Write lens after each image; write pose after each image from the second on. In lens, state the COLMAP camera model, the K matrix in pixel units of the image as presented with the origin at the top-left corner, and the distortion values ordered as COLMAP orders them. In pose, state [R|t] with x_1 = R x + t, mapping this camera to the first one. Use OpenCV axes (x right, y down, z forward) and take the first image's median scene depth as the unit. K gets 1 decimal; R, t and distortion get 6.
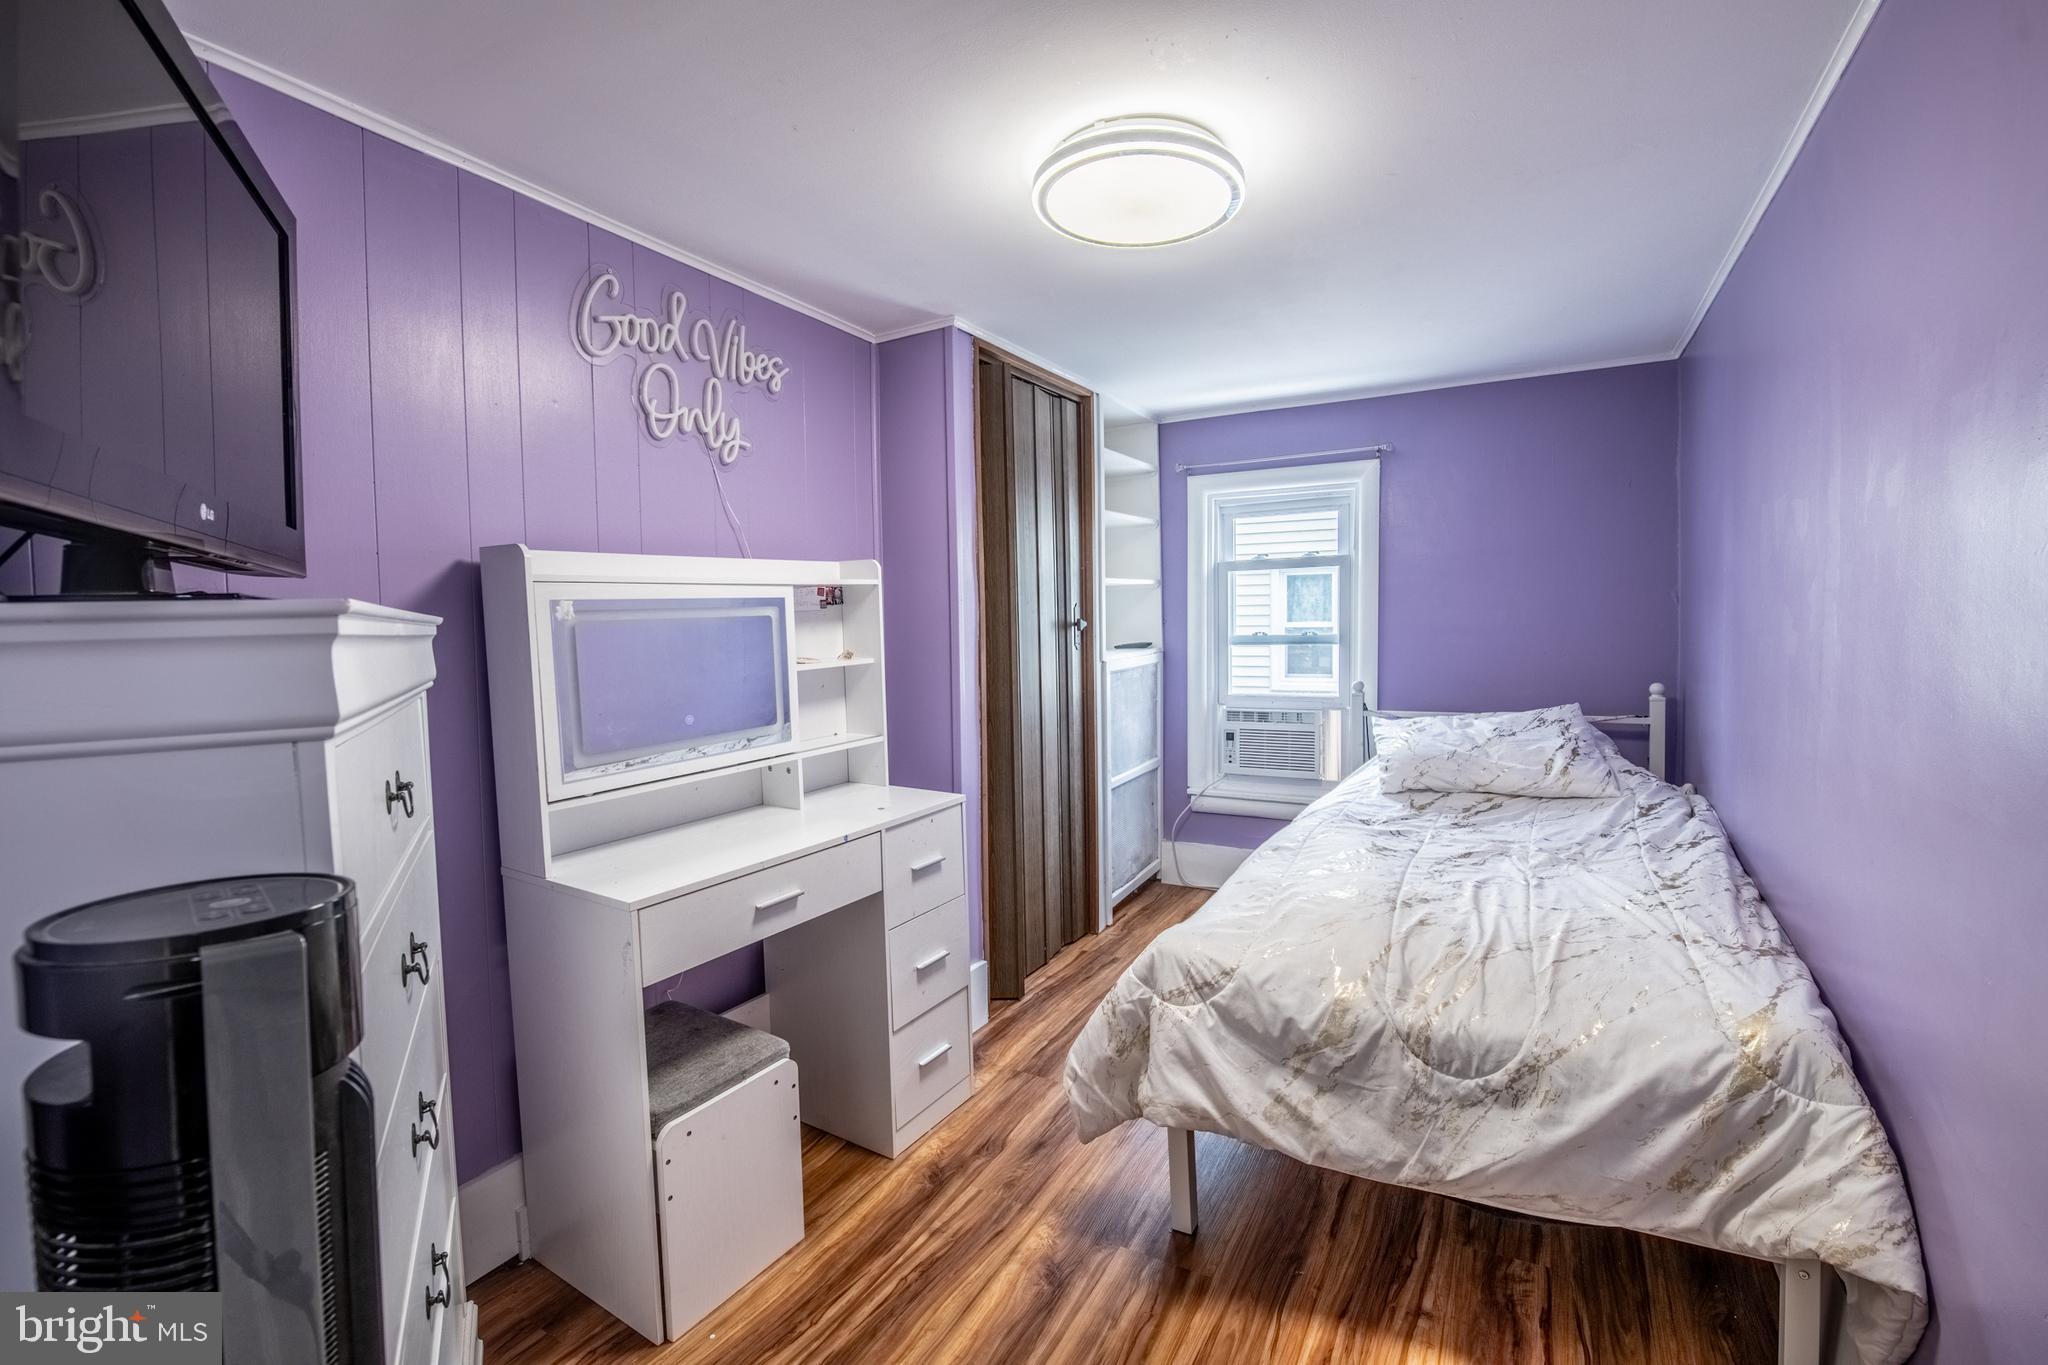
lens RADIAL K [[884.0, 0, 1031.2], [0, 884.0, 674.6], [0, 0, 1]] dist [-0.001362, -0.011159]
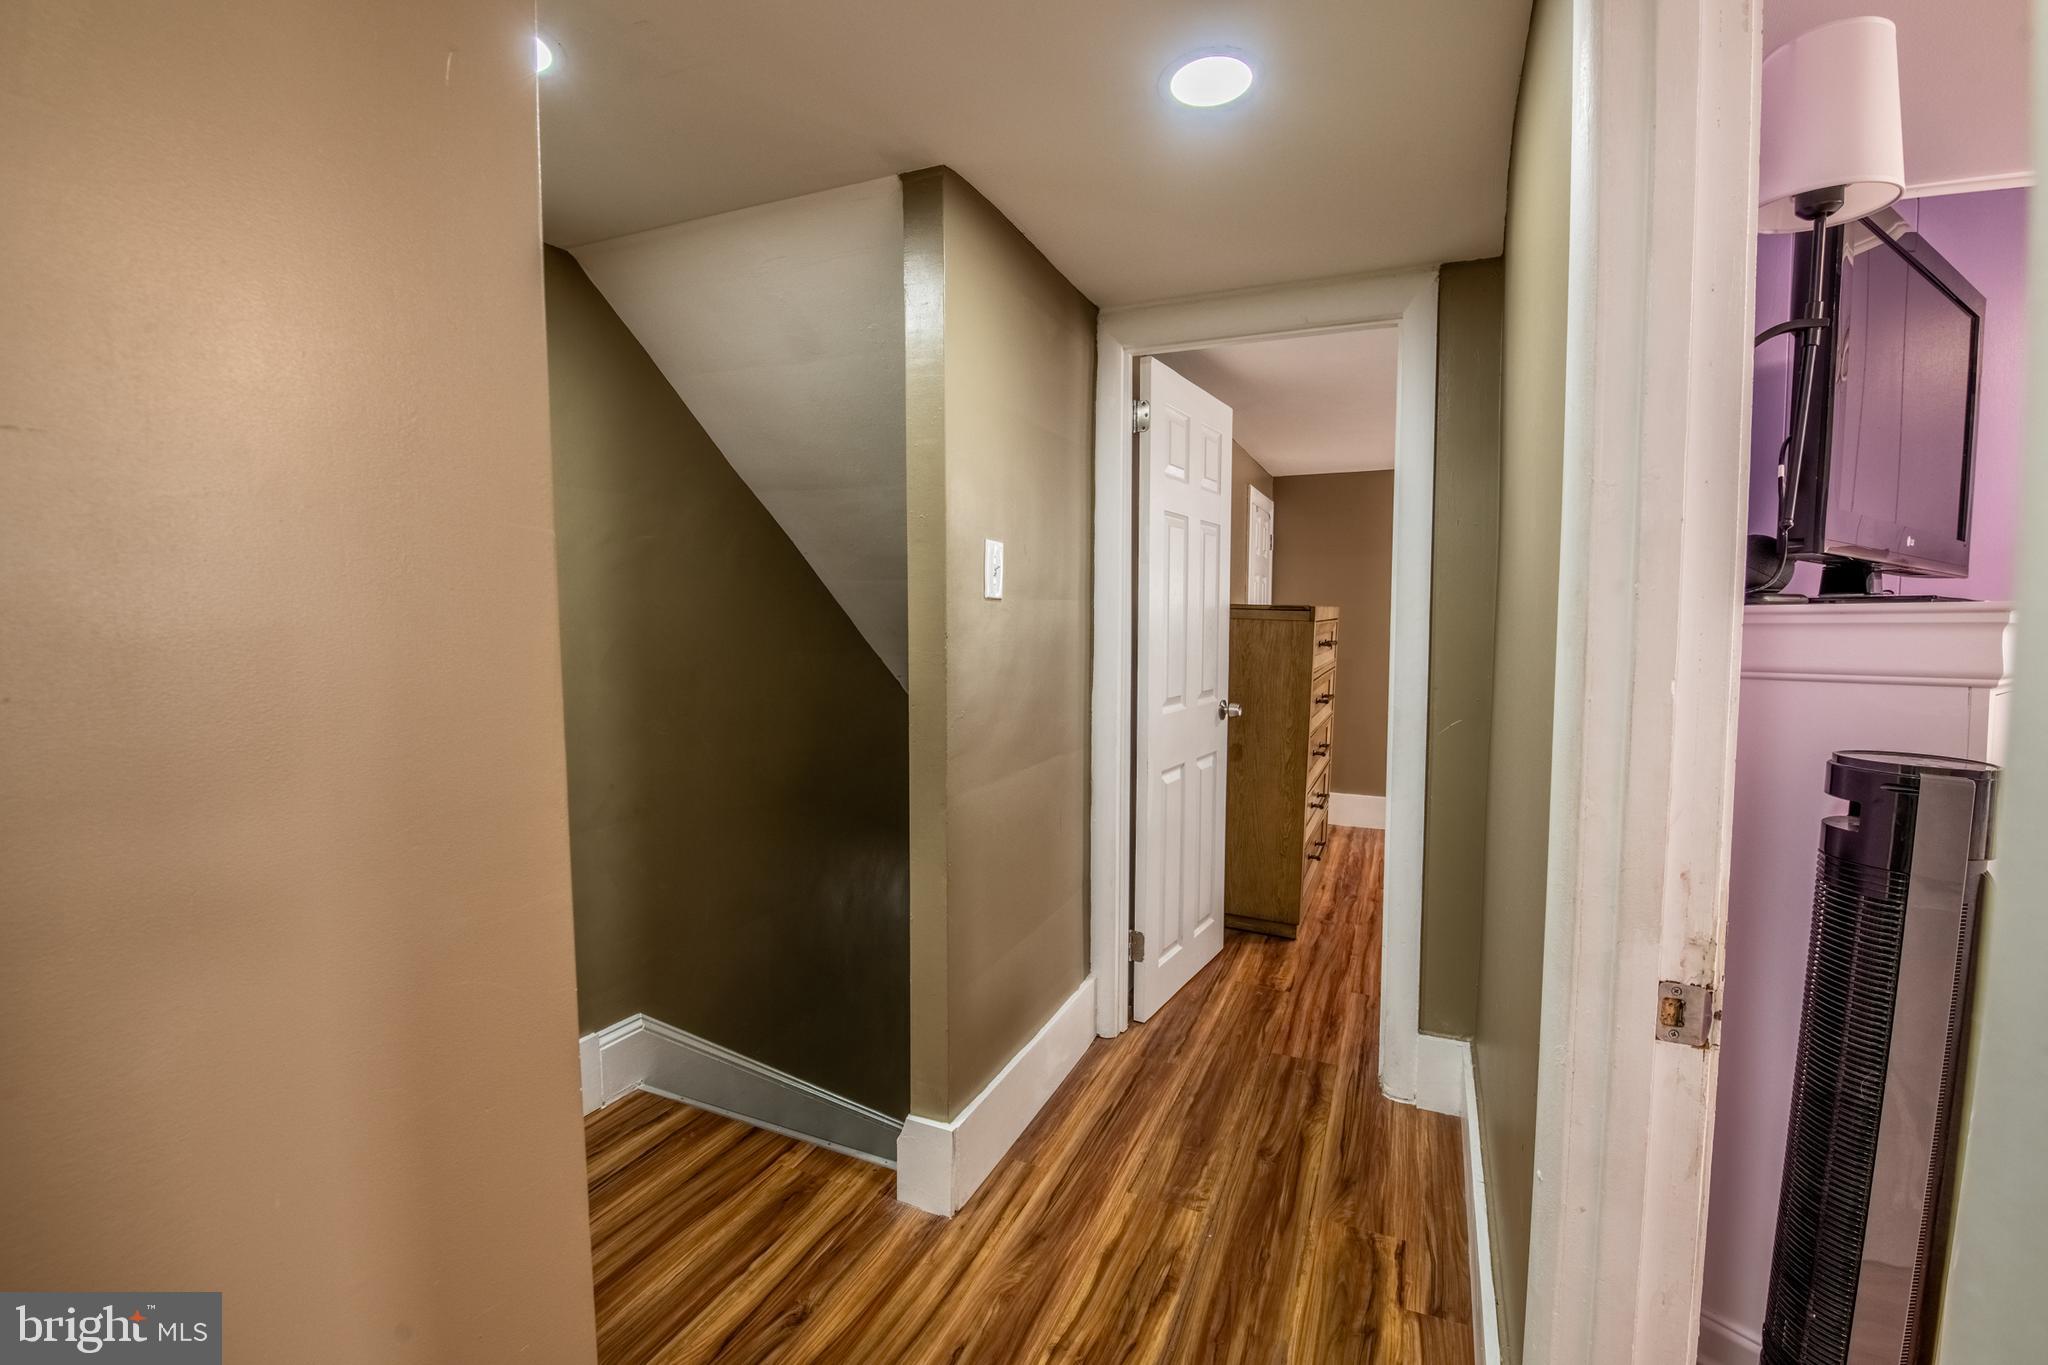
lens RADIAL K [[884.0, 0, 1031.2], [0, 884.0, 674.6], [0, 0, 1]] dist [-0.001362, -0.011159]
pose [[0.092691, 0.077885, -0.992644, 0.504611], [-0.059124, 0.995607, 0.072596, 0.031643], [0.993938, 0.051960, 0.096889, -0.746525]]
